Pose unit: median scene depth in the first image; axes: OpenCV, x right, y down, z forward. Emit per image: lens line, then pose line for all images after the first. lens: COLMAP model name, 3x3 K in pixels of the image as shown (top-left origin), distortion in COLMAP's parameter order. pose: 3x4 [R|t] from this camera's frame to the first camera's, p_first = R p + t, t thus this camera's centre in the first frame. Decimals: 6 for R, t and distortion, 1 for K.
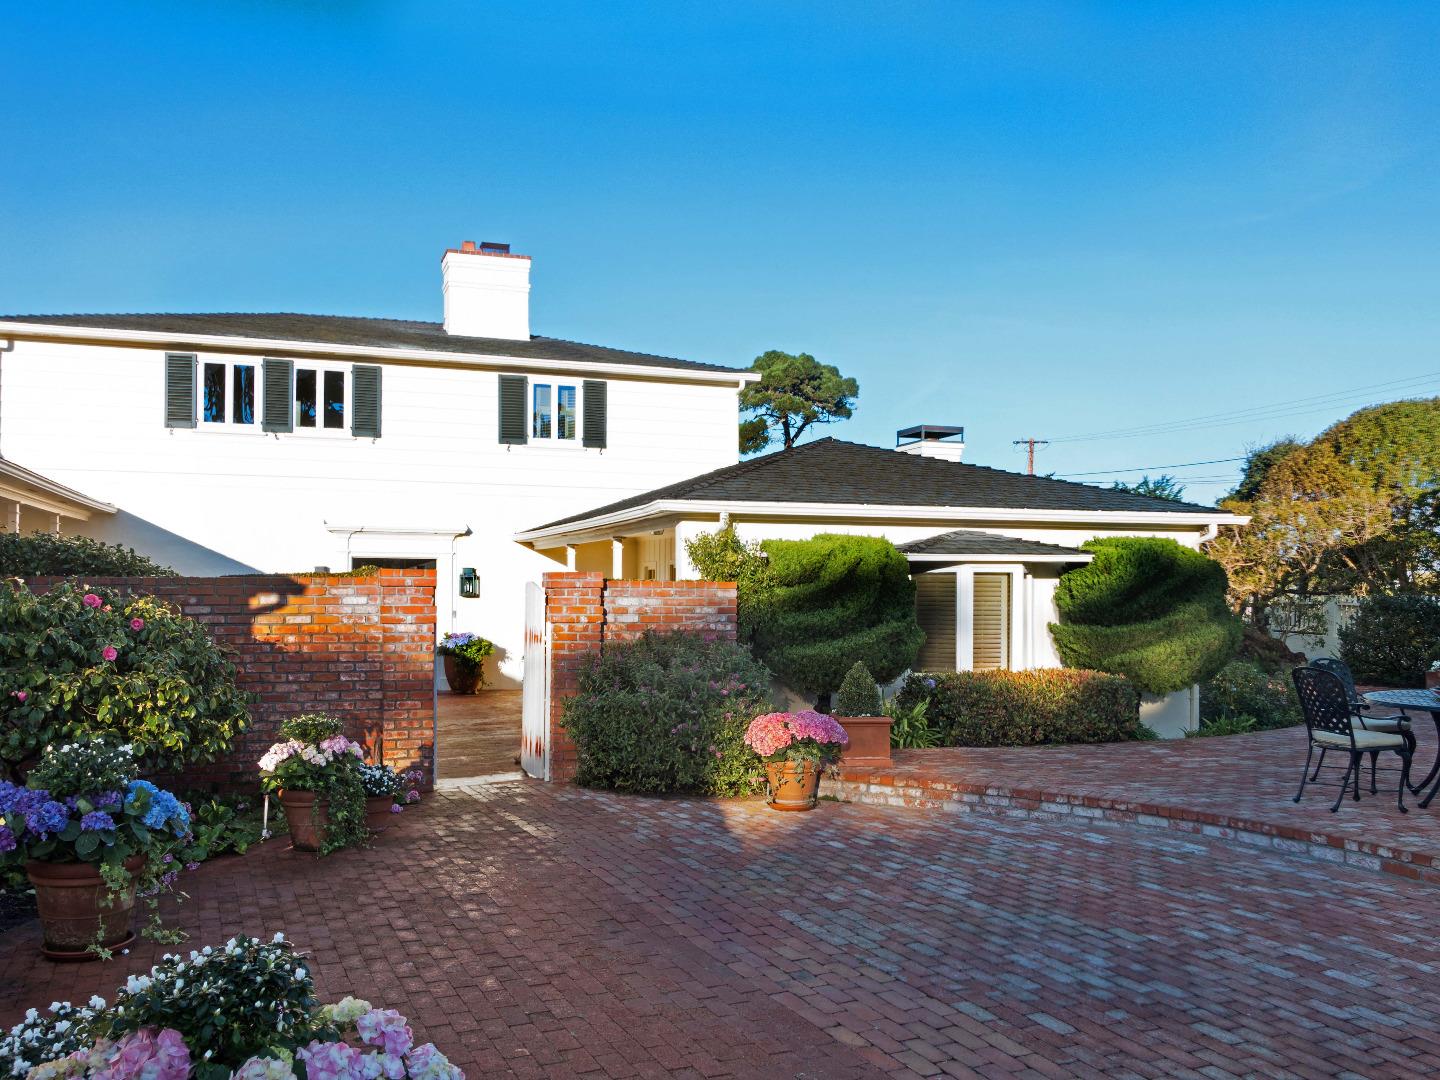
lens RADIAL K [[1126.5, 0, 720.0], [0, 1126.5, 540.0], [0, 0, 1]] dist [-0.004535, -0.006548]
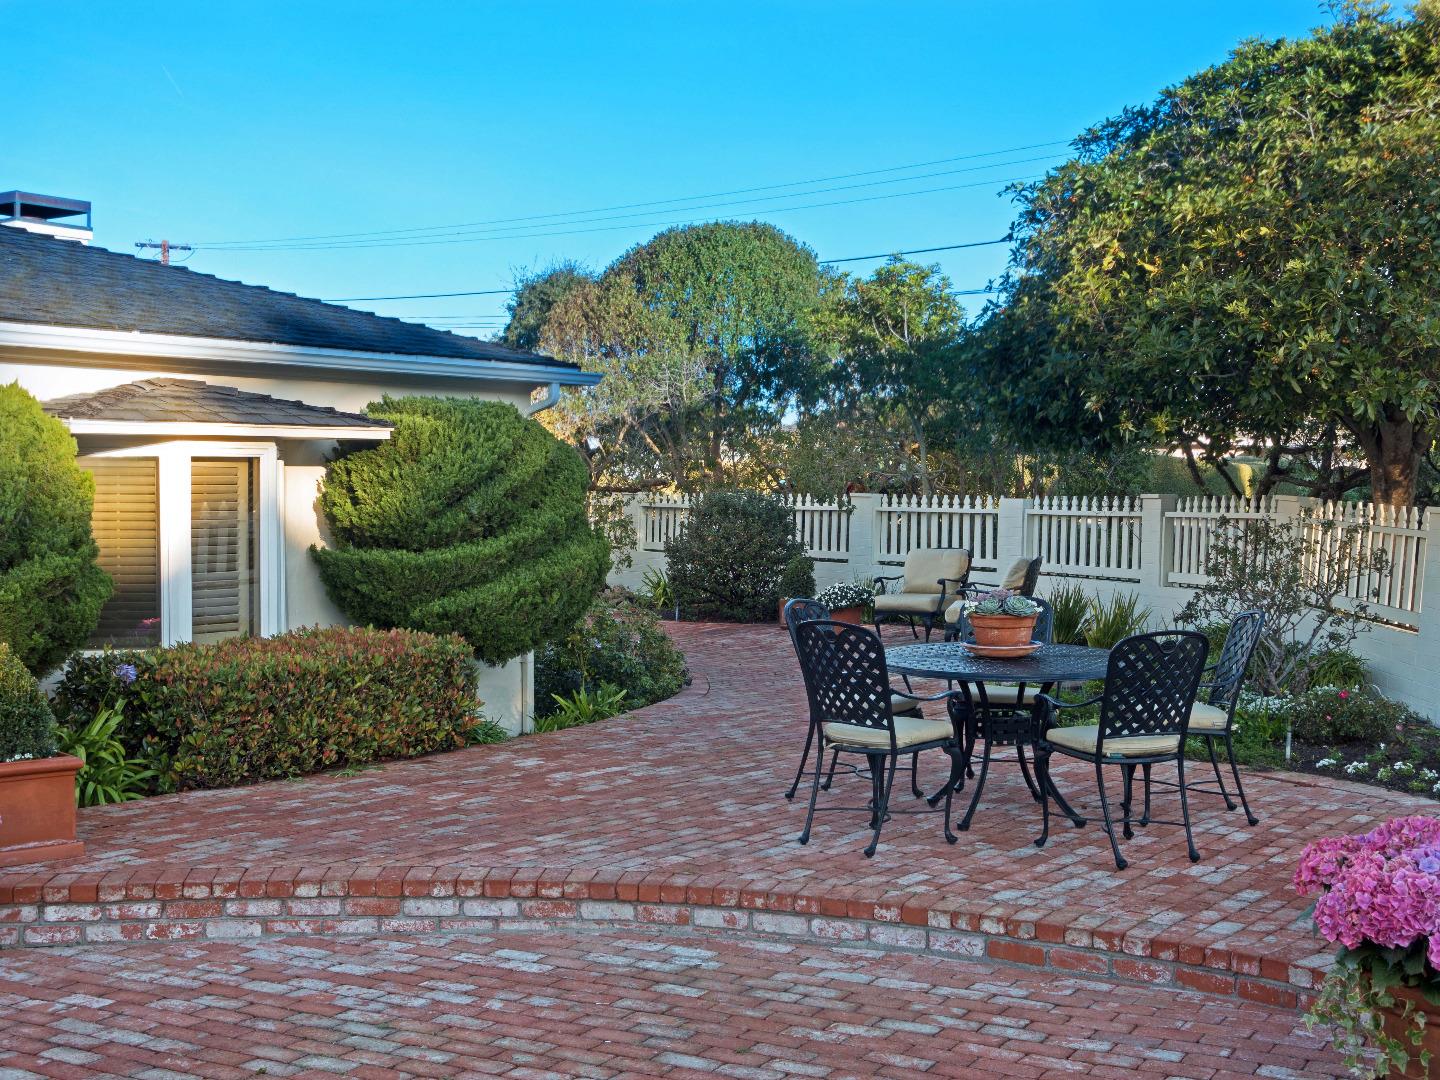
lens RADIAL K [[1701.0, 0, 720.0], [0, 1701.0, 540.0], [0, 0, 1]] dist [0.013123, -0.030362]
pose [[0.824861, -0.019521, 0.564998, -0.028543], [-0.024315, 0.997254, 0.069954, 0.006293], [-0.564812, -0.071441, 0.822121, 0.221526]]
